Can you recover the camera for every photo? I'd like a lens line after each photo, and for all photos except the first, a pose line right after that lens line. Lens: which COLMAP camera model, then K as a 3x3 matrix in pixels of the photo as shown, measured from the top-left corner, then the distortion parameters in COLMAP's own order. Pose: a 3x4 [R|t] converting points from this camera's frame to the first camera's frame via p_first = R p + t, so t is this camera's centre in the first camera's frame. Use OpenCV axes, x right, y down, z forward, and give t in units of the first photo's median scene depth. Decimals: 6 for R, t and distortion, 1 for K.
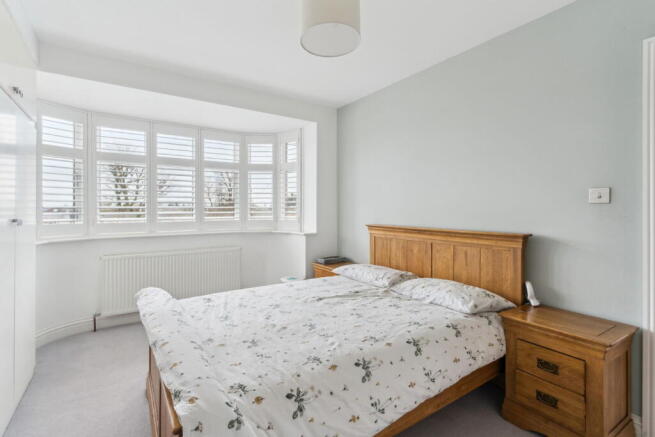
lens RADIAL K [[304.1, 0, 326.6], [0, 304.1, 210.8], [0, 0, 1]] dist [-0.003157, 0.000442]
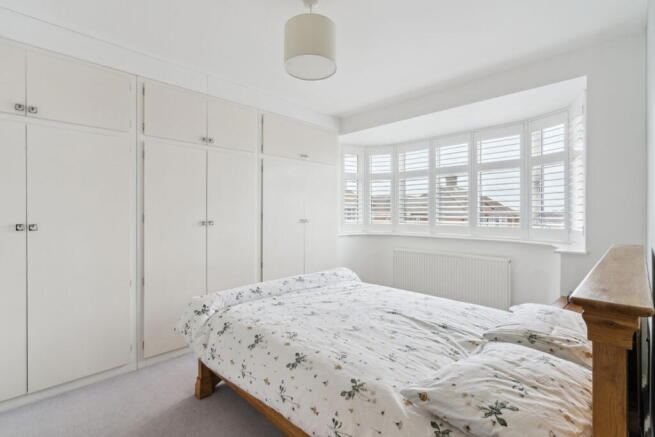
lens RADIAL K [[307.4, 0, 327.5], [0, 307.4, 218.5], [0, 0, 1]] dist [0.004232, 0.000312]
pose [[0.182528, 0.017641, -0.983042, 0.890955], [0.000240, 0.999838, 0.017987, -0.016126], [0.983201, -0.003519, 0.182495, 0.650344]]
